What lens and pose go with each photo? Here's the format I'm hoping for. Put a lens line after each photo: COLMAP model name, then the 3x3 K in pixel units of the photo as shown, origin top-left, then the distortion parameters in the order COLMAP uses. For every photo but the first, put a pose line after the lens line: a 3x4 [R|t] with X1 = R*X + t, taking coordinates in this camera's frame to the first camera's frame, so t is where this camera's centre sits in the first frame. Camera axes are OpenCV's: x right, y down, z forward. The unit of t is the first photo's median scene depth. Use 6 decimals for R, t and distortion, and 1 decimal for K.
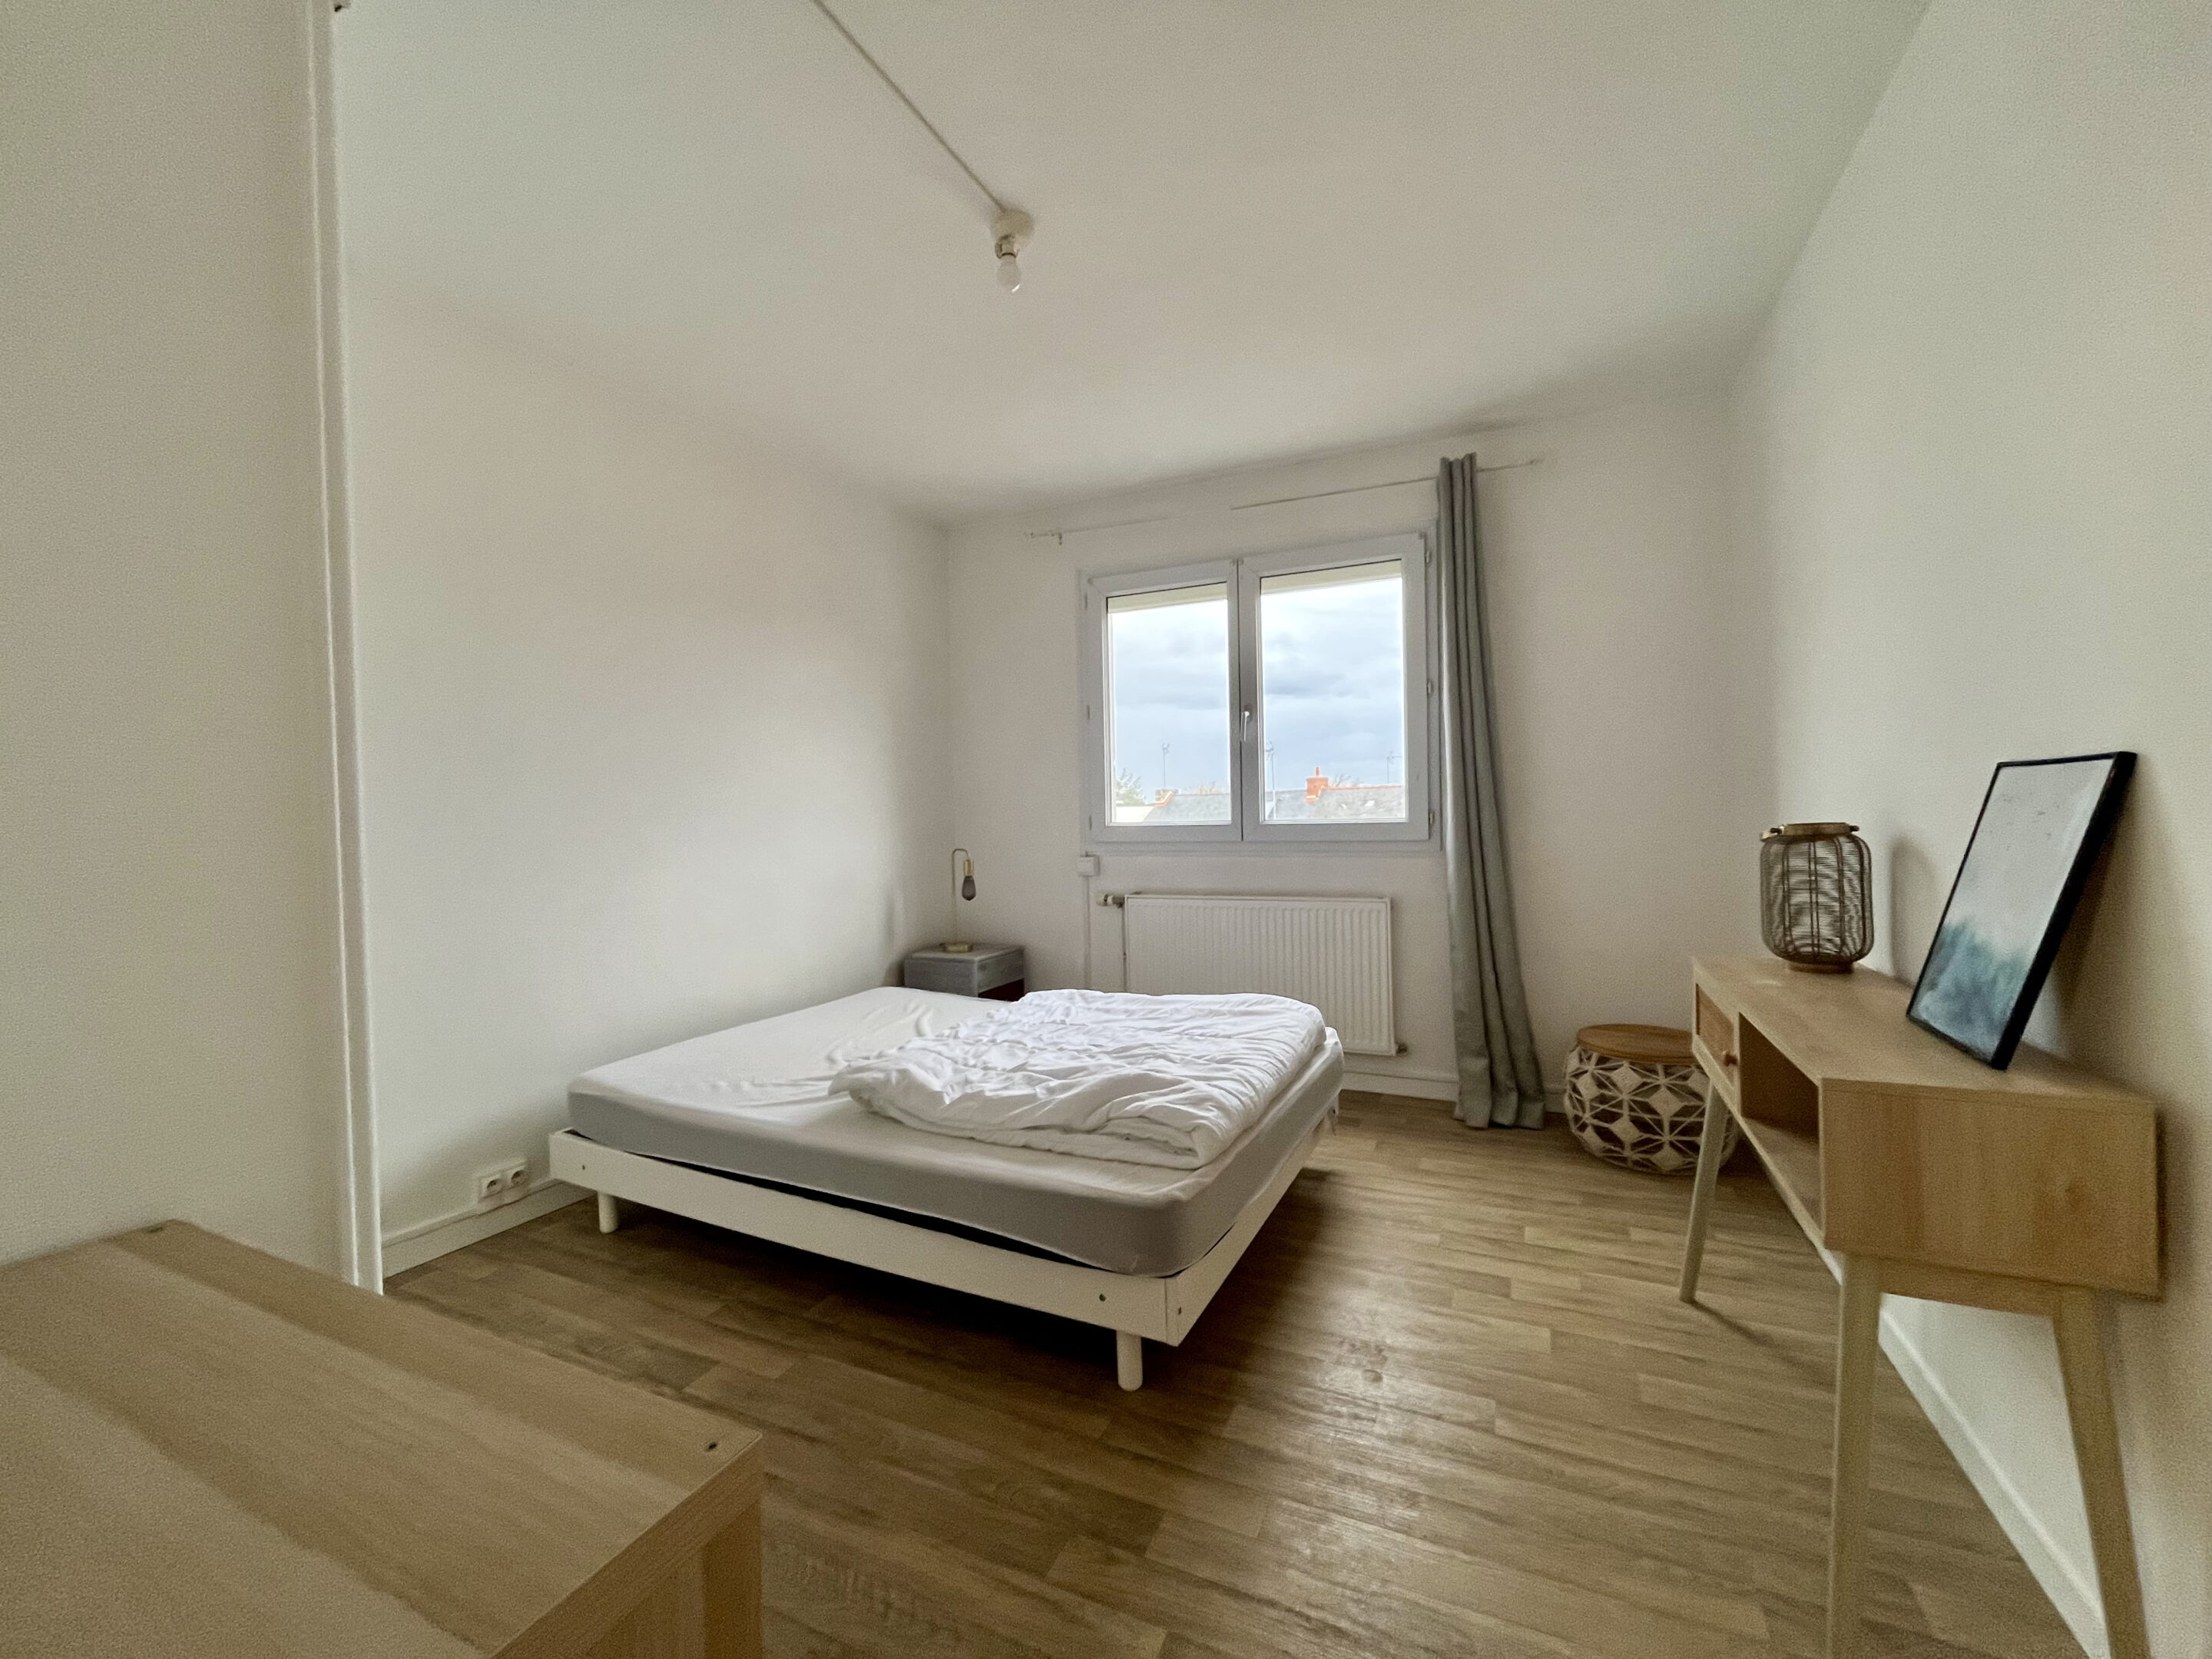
lens RADIAL K [[896.1, 0, 1102.2], [0, 896.1, 827.1], [0, 0, 1]] dist [-0.001626, 0.000531]
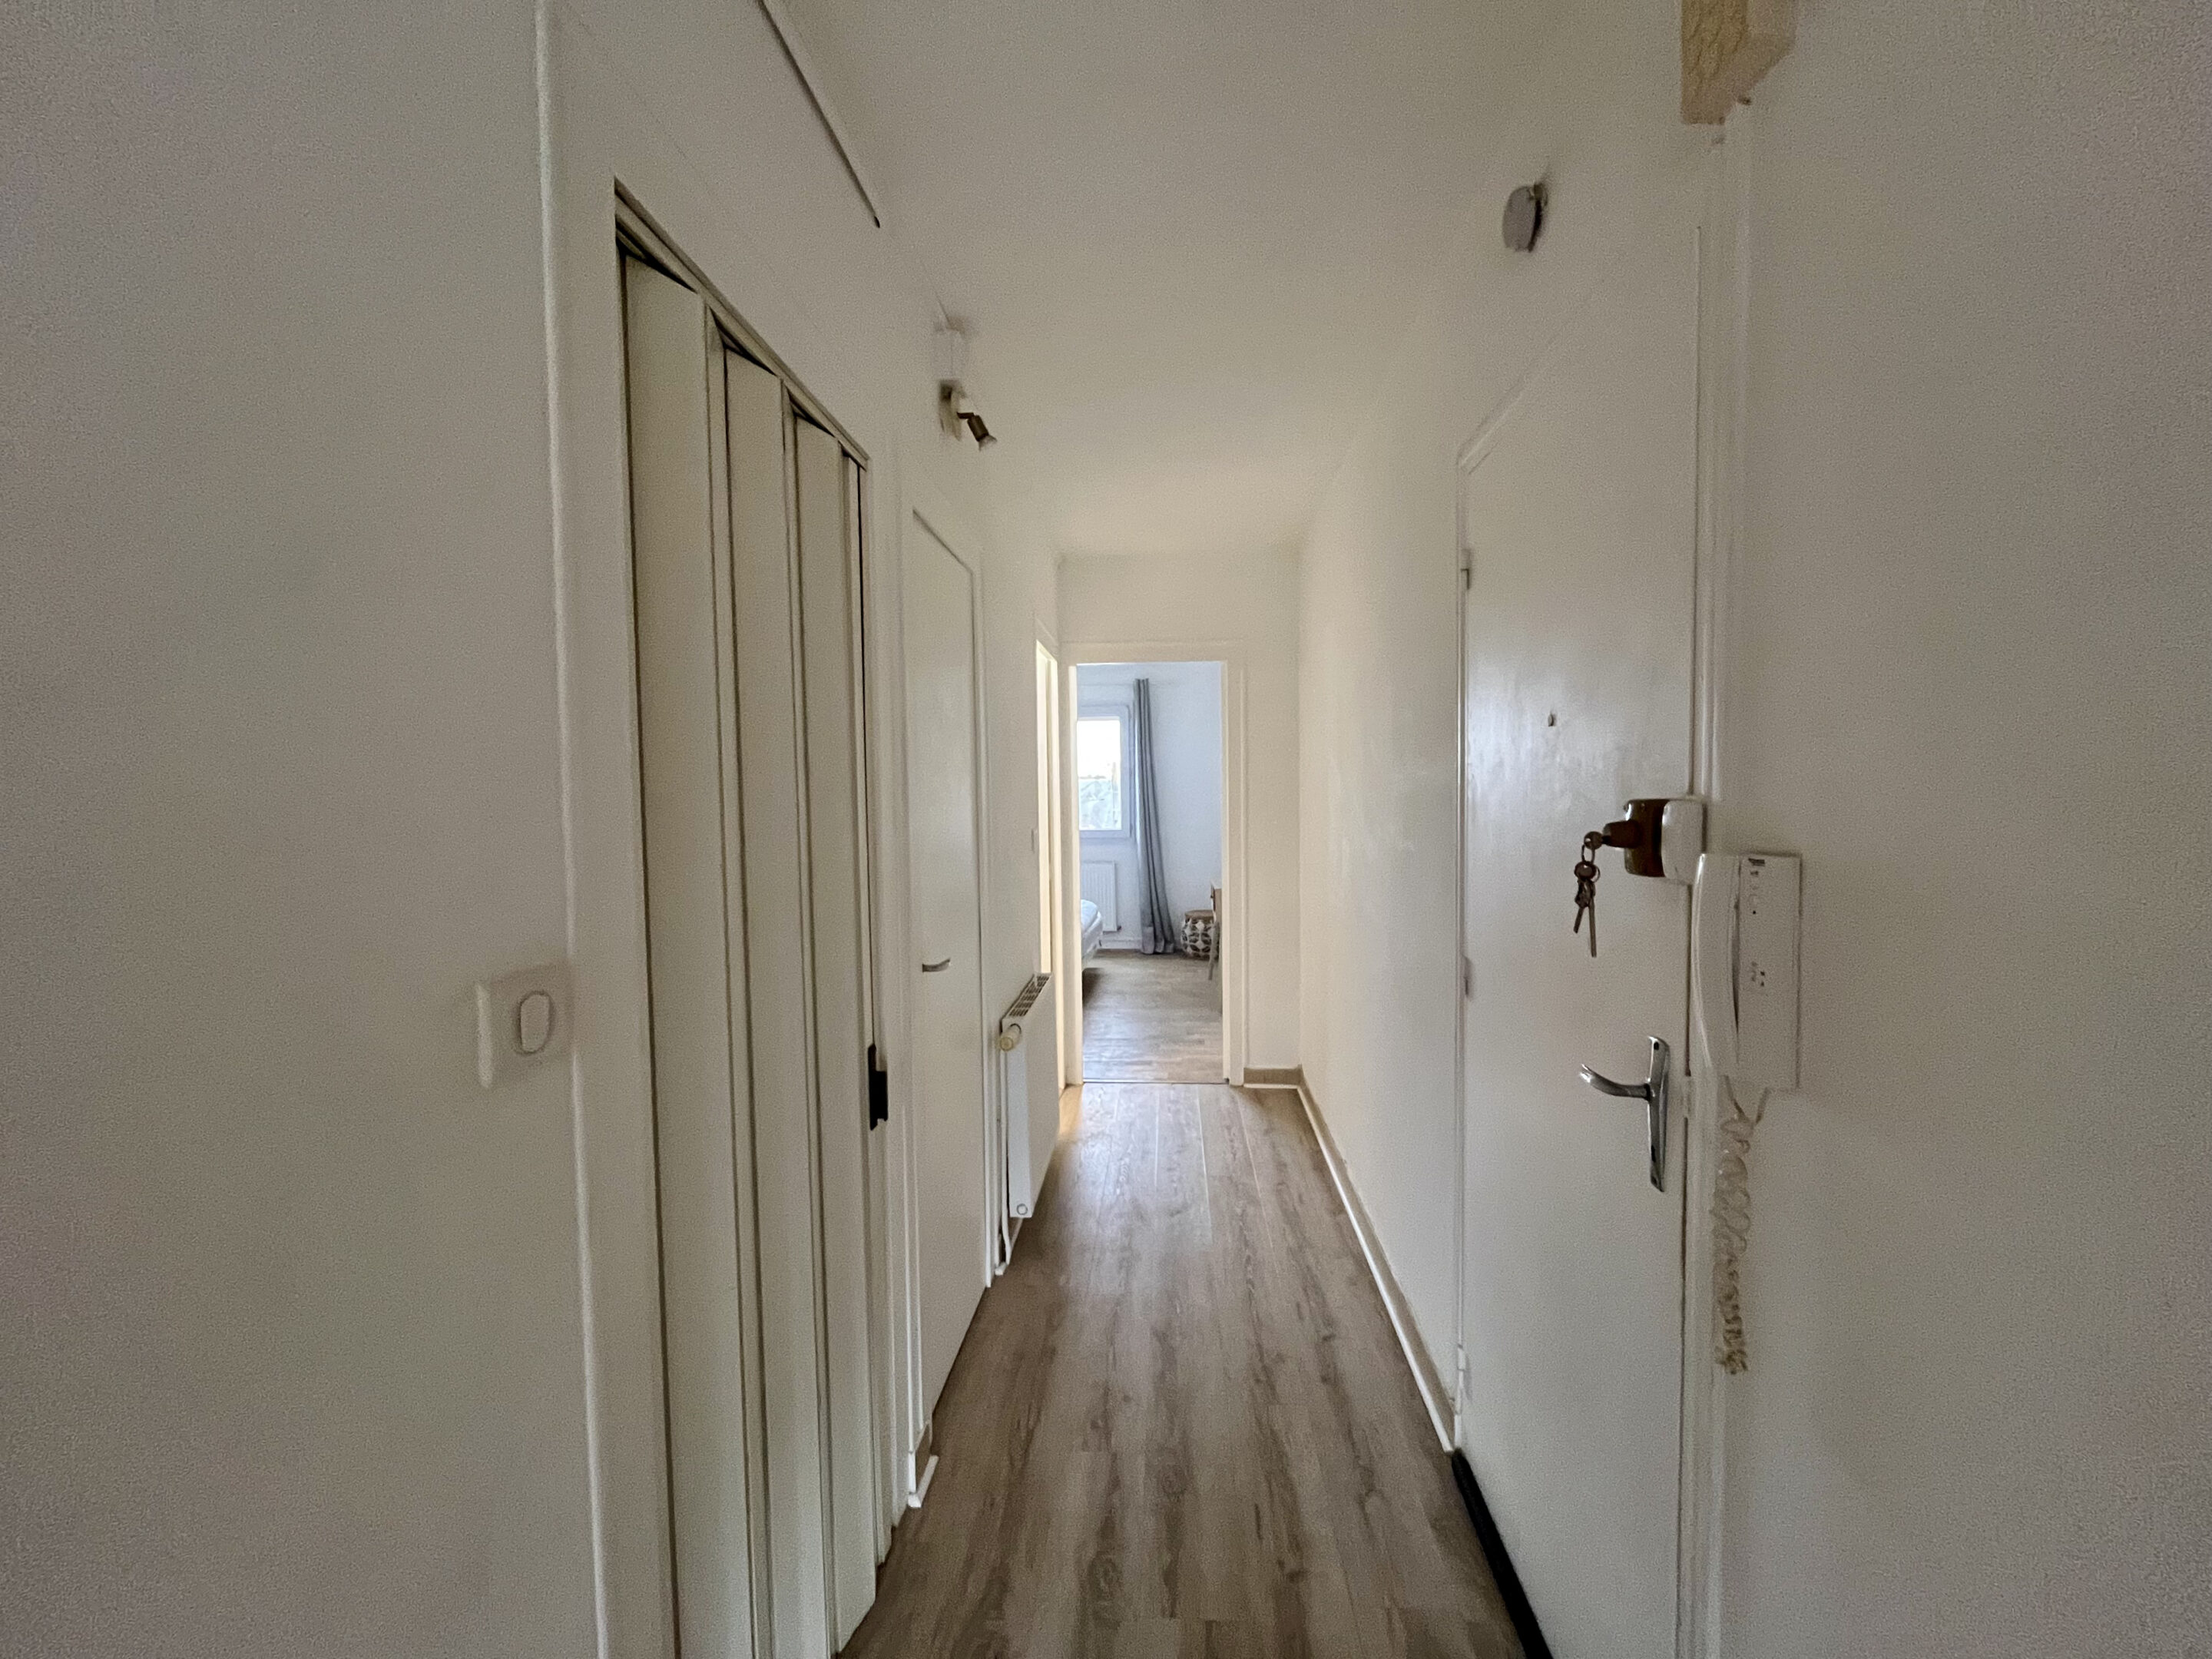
lens RADIAL K [[896.1, 0, 1108.0], [0, 896.1, 835.7], [0, 0, 1]] dist [-0.001626, 0.000531]
pose [[0.935156, -0.008396, 0.354137, -0.545670], [0.000023, 0.999721, 0.023641, -0.048827], [-0.354236, -0.022100, 0.934895, -1.229598]]
